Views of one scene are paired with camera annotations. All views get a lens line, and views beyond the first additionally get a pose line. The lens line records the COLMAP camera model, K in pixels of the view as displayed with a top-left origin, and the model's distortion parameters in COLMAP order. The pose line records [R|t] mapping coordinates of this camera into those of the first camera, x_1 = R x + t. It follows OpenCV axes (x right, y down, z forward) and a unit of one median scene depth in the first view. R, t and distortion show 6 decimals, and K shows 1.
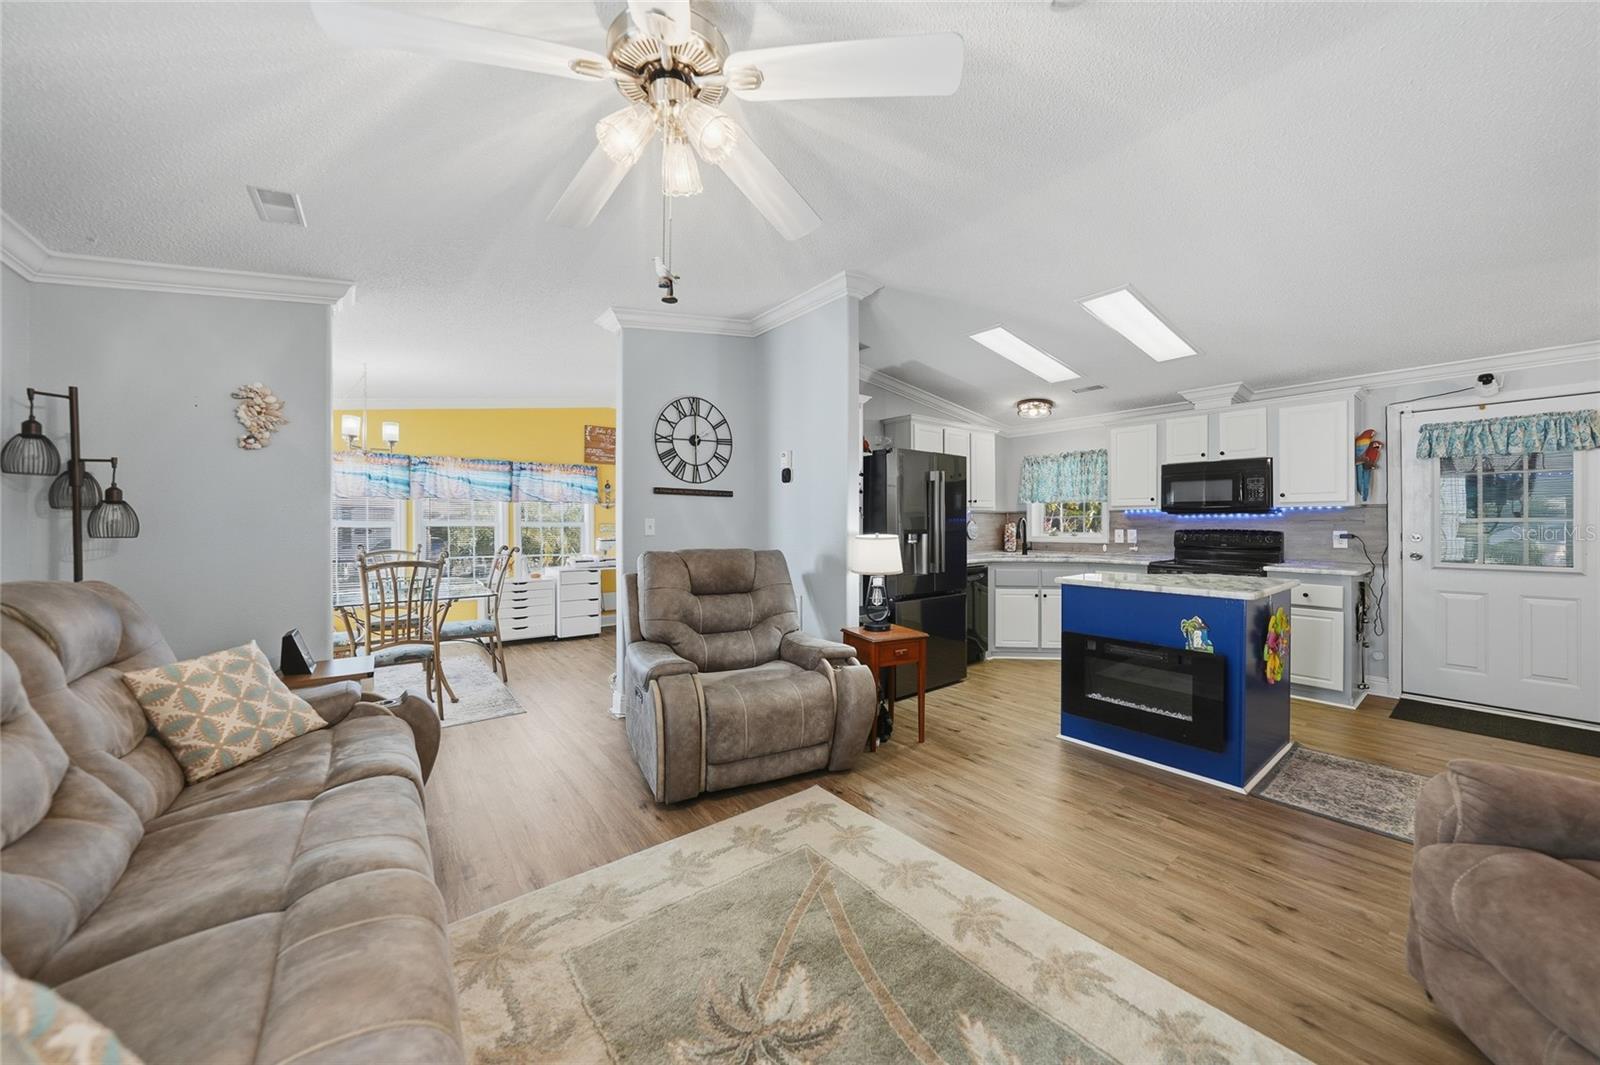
lens RADIAL K [[561.2, 0, 802.7], [0, 561.2, 523.9], [0, 0, 1]] dist [-0.018370, -0.000012]
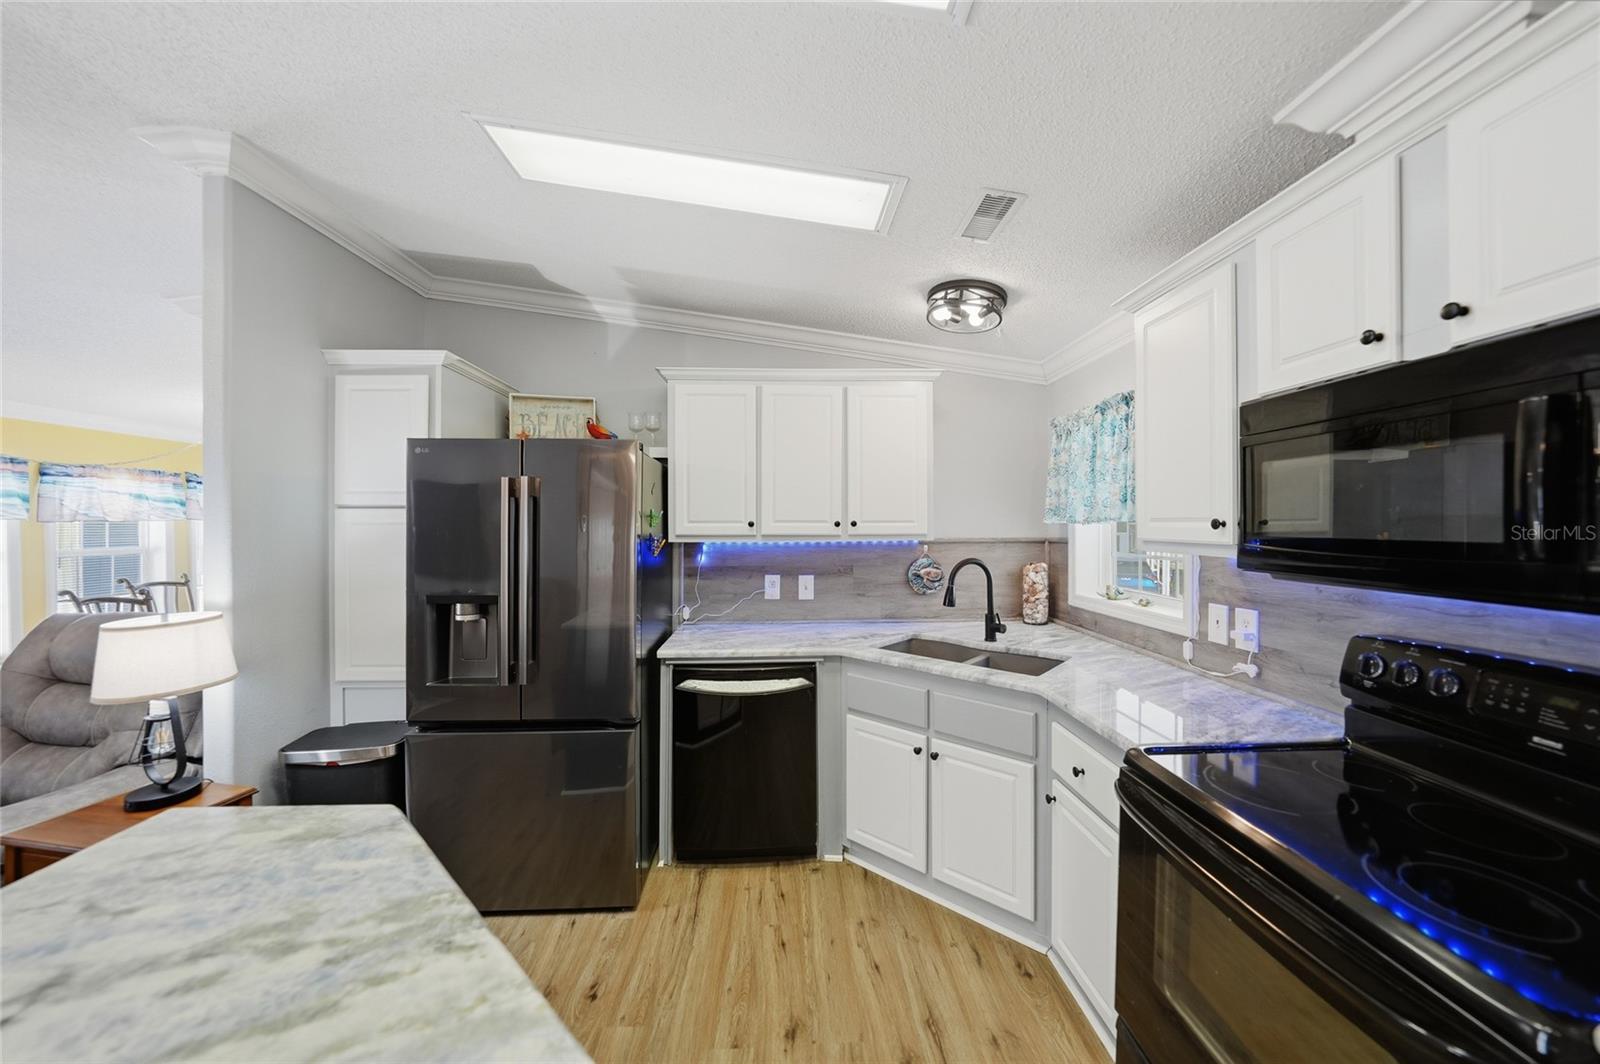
lens RADIAL K [[561.2, 0, 792.5], [0, 561.2, 526.1], [0, 0, 1]] dist [-0.018370, -0.000012]
pose [[0.813034, -0.000931, -0.582215, 0.593810], [0.002608, 0.999995, 0.002042, -0.042435], [0.582210, -0.003178, 0.813032, 0.609947]]
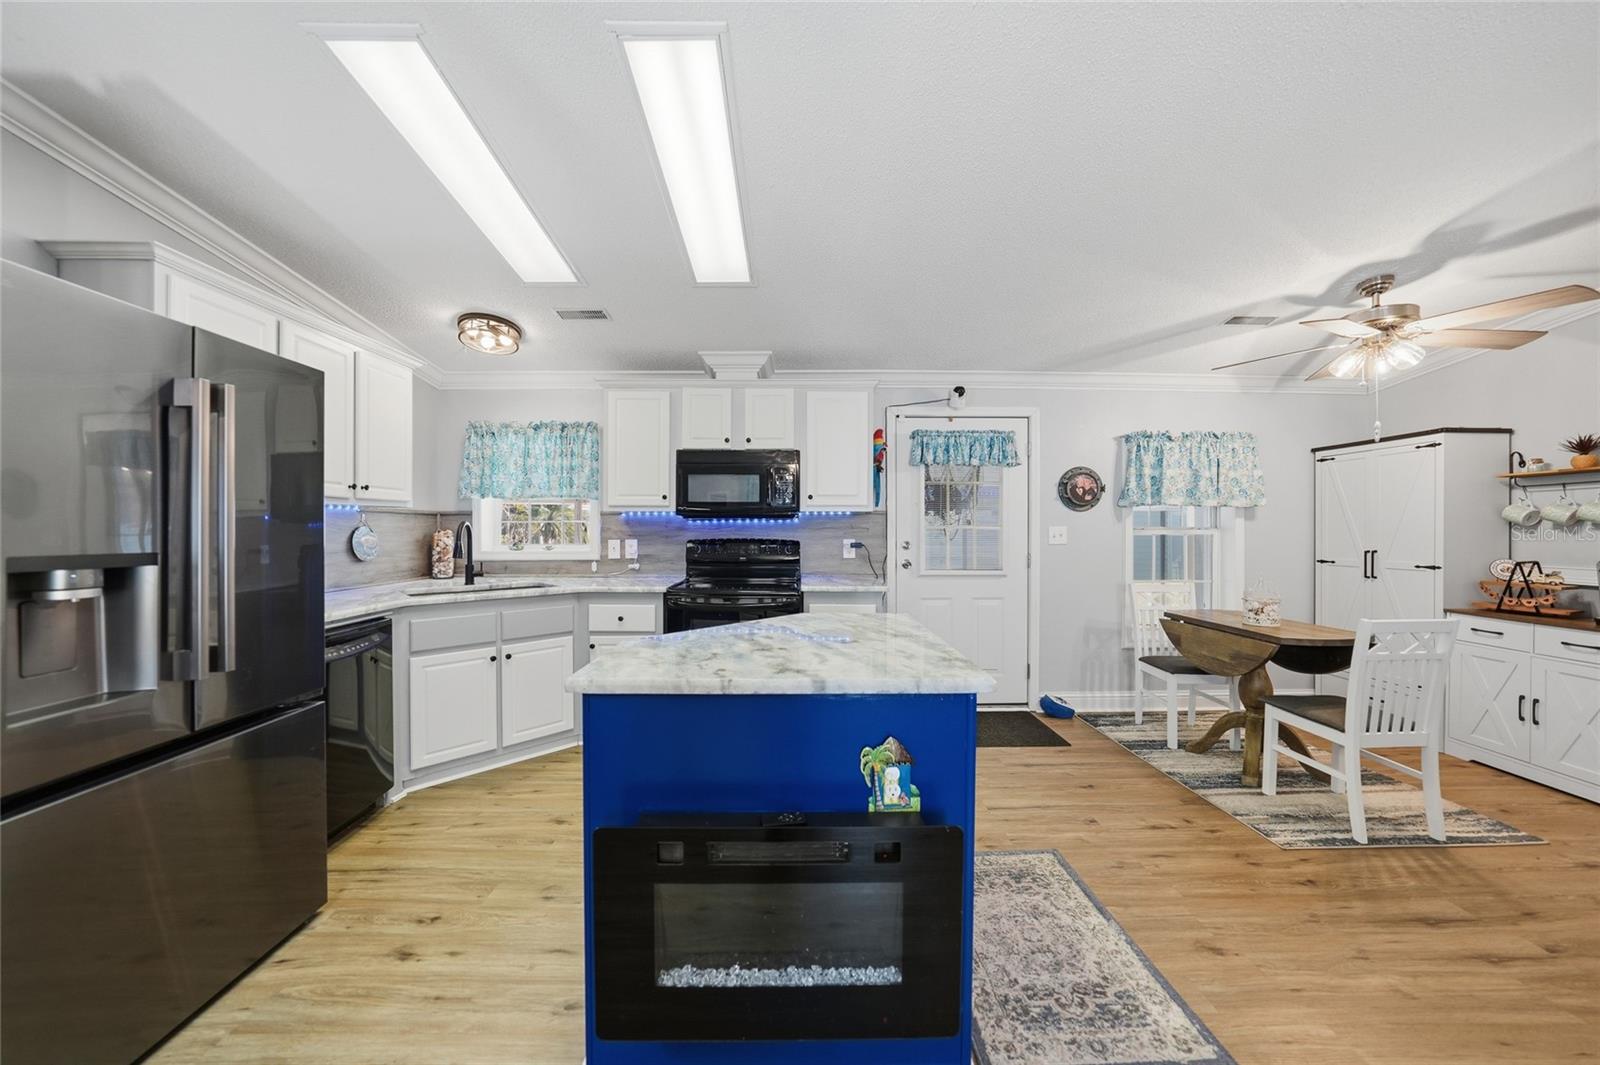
lens RADIAL K [[561.2, 0, 799.2], [0, 561.2, 527.5], [0, 0, 1]] dist [-0.018370, -0.000012]
pose [[0.606317, 0.004376, 0.795211, 0.158159], [-0.000482, 0.999987, -0.005136, -0.001713], [-0.795223, 0.002731, 0.606312, 0.415176]]
